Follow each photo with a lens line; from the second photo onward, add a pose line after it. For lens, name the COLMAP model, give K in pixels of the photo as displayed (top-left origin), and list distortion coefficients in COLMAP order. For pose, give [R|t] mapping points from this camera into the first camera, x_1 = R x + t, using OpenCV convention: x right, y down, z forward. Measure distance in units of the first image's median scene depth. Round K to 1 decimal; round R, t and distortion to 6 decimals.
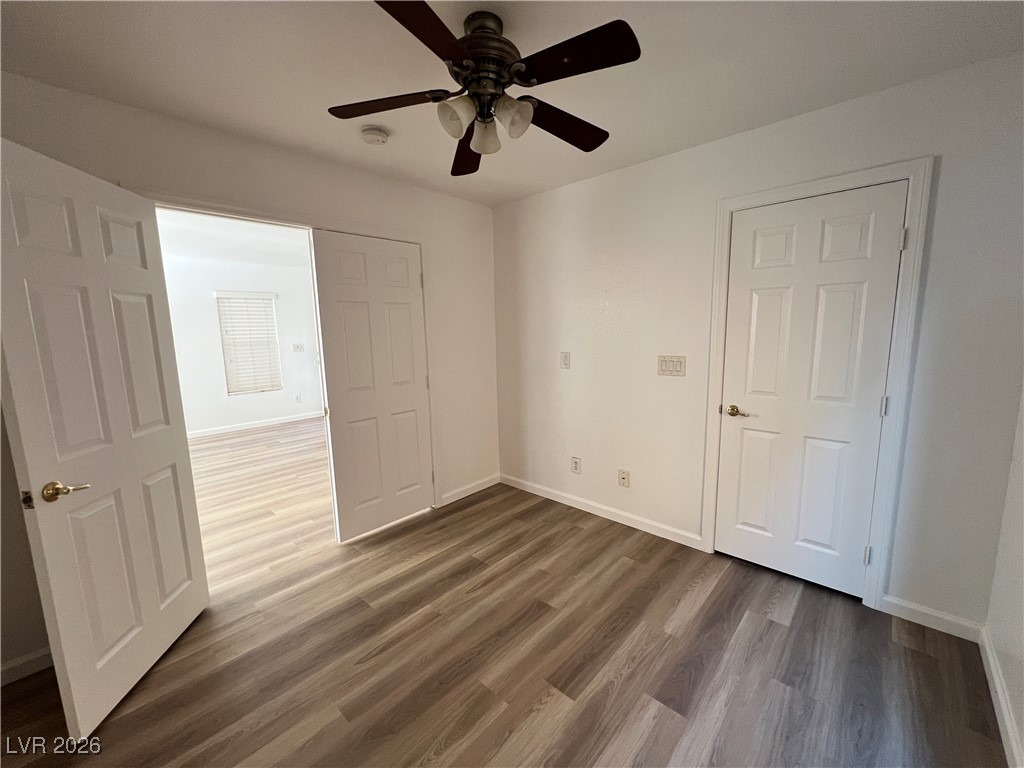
lens RADIAL K [[409.8, 0, 512.3], [0, 409.8, 385.0], [0, 0, 1]] dist [-0.003620, -0.000239]
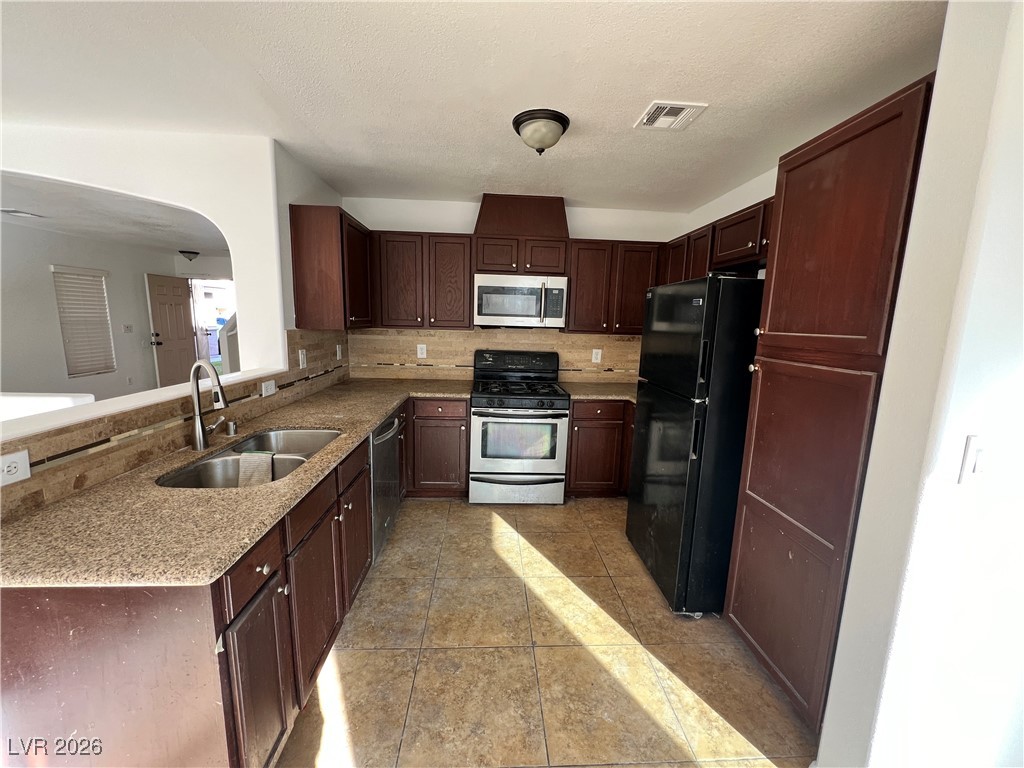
lens RADIAL K [[412.6, 0, 510.7], [0, 412.6, 386.8], [0, 0, 1]] dist [-0.001334, -0.000130]
pose [[0.696655, -0.079697, 0.712965, -0.680826], [0.061989, 0.996781, 0.050852, 0.061694], [-0.714723, 0.008769, 0.699353, -0.384366]]
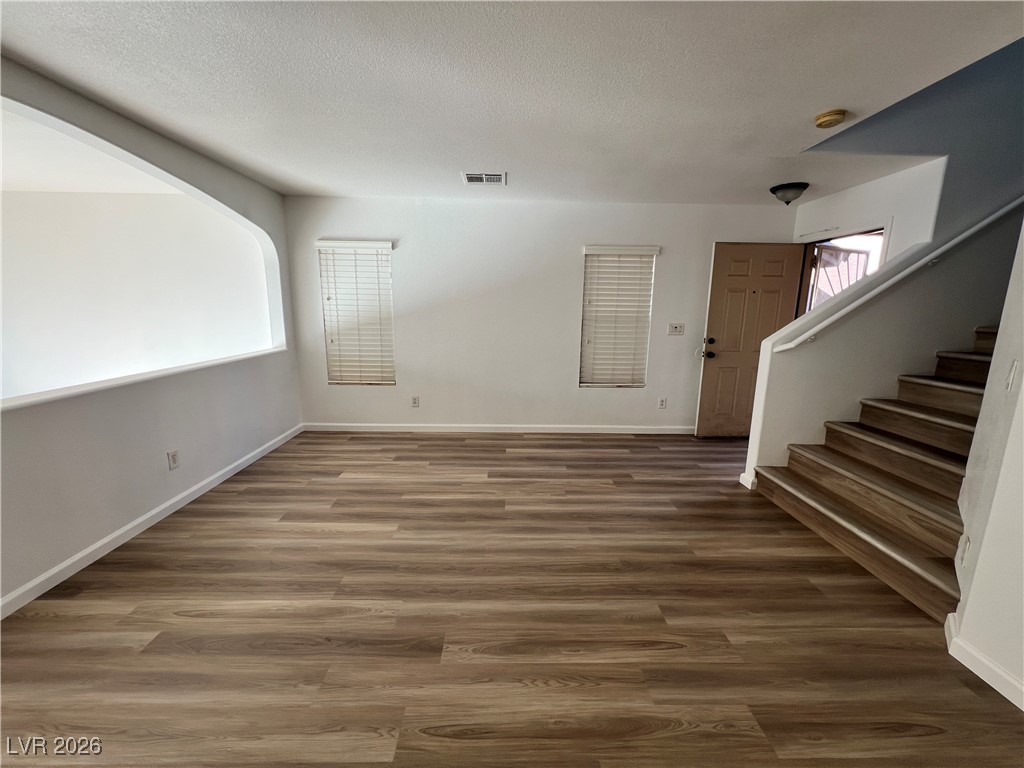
lens RADIAL K [[409.8, 0, 511.2], [0, 409.8, 386.6], [0, 0, 1]] dist [-0.003620, -0.000239]
pose [[0.691412, 0.167705, -0.702727, -0.254527], [-0.127939, 0.985734, 0.109366, -0.042387], [0.711042, 0.014289, 0.703004, 0.385414]]
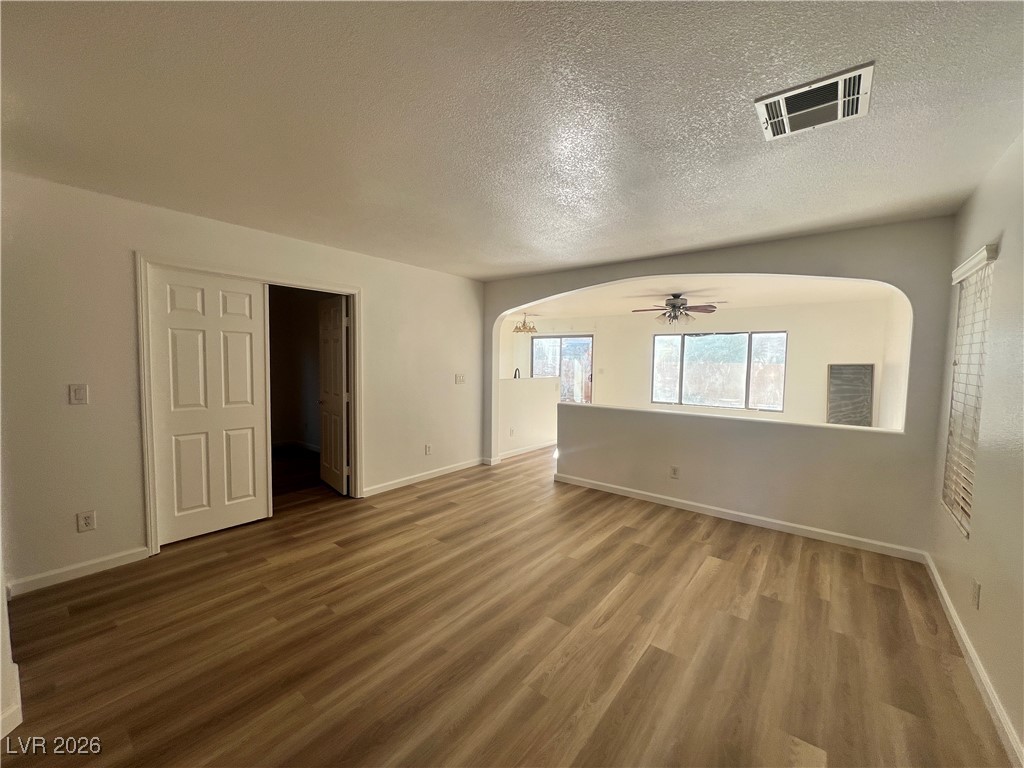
lens RADIAL K [[409.8, 0, 512.6], [0, 409.8, 384.0], [0, 0, 1]] dist [-0.003620, -0.000239]
pose [[-0.997063, 0.011046, -0.075788, -0.522073], [-0.004201, 0.980168, 0.198123, -0.138399], [0.076473, 0.197859, -0.977243, 1.068200]]
